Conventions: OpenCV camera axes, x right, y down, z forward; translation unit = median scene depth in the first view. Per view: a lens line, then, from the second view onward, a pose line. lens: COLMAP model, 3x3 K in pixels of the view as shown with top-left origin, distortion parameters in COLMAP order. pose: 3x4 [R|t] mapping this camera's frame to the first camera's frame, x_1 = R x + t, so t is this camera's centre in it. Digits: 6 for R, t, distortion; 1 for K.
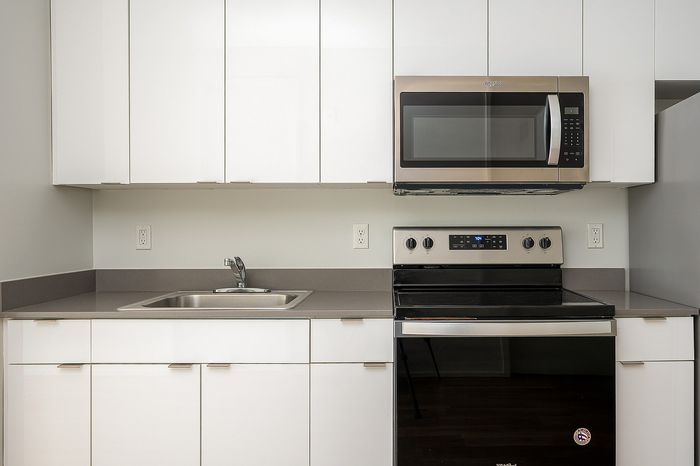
lens RADIAL K [[528.5, 0, 373.2], [0, 528.5, 231.6], [0, 0, 1]] dist [-0.002596, -0.004011]
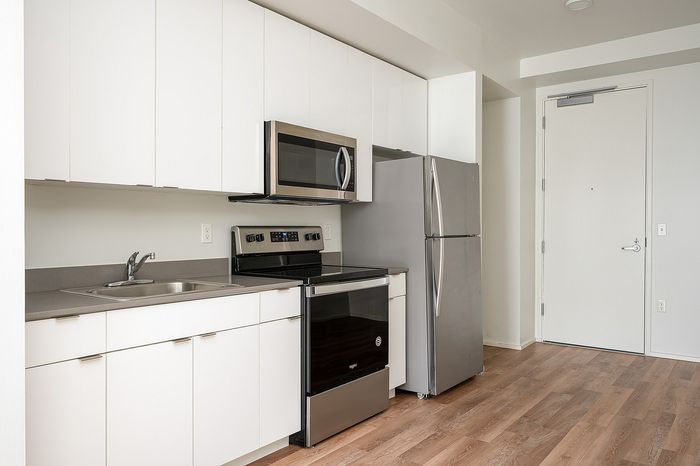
lens RADIAL K [[528.5, 0, 345.8], [0, 528.5, 232.7], [0, 0, 1]] dist [-0.002596, -0.004011]
pose [[0.616523, -0.004988, 0.787321, -0.932981], [0.003488, 0.999987, 0.003604, 0.005019], [-0.787329, 0.000525, 0.616533, -0.032890]]
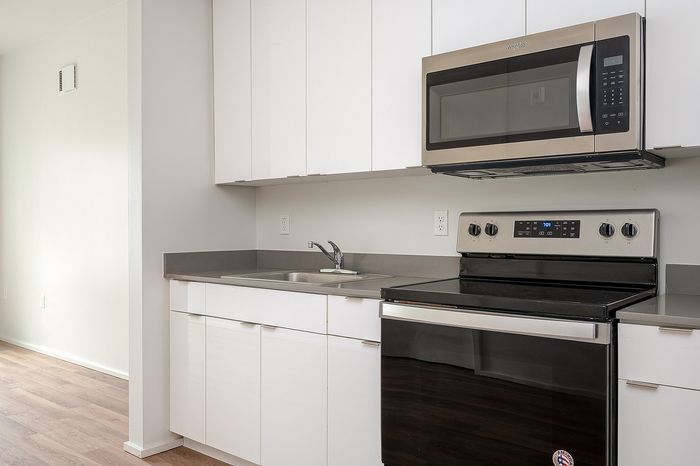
lens RADIAL K [[583.1, 0, 345.4], [0, 583.1, 235.0], [0, 0, 1]] dist [0.001837, 0.014862]
pose [[0.769908, 0.010461, -0.638069, 0.609839], [-0.003636, 0.999921, 0.012007, 0.021578], [0.638144, -0.006924, 0.769886, 0.069535]]
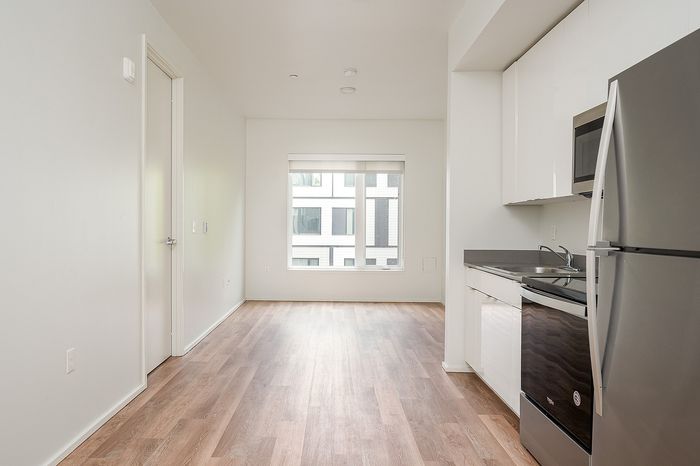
lens RADIAL K [[502.7, 0, 337.5], [0, 502.7, 235.3], [0, 0, 1]] dist [0.039770, 0.004630]
pose [[0.001901, 0.019884, -0.999800, 1.329871], [-0.012090, 0.999730, 0.019860, -0.004261], [0.999925, 0.012050, 0.002141, 0.376130]]
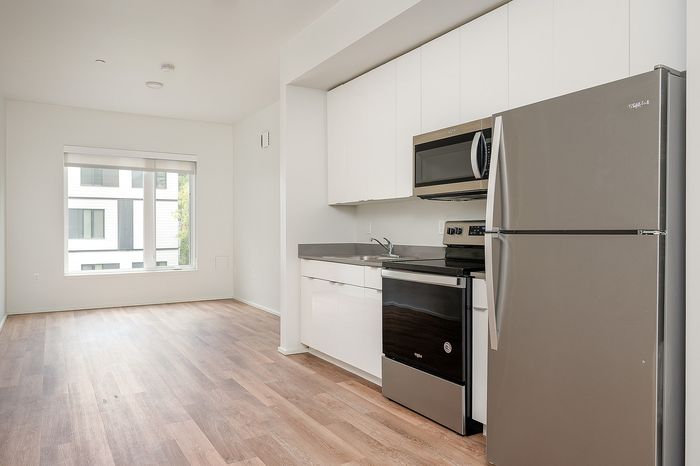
lens RADIAL K [[482.6, 0, 346.3], [0, 482.6, 236.4], [0, 0, 1]] dist [0.015332, -0.006073]
pose [[0.518386, 0.013493, -0.855040, 1.284016], [-0.002370, 0.999894, 0.014343, 0.019414], [0.855143, -0.005409, 0.518363, -0.037438]]
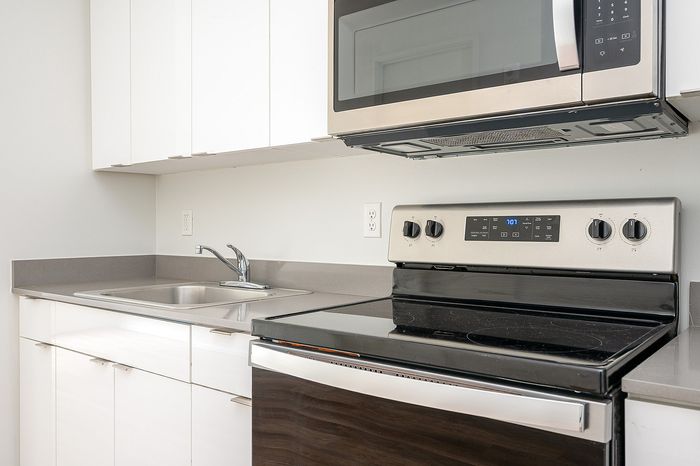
lens RADIAL K [[583.1, 0, 341.9], [0, 583.1, 234.9], [0, 0, 1]] dist [0.001837, 0.014862]
pose [[0.778763, 0.010132, -0.627236, 0.504178], [-0.005244, 0.999940, 0.009641, 0.024400], [0.627296, -0.004219, 0.778770, 0.424235]]
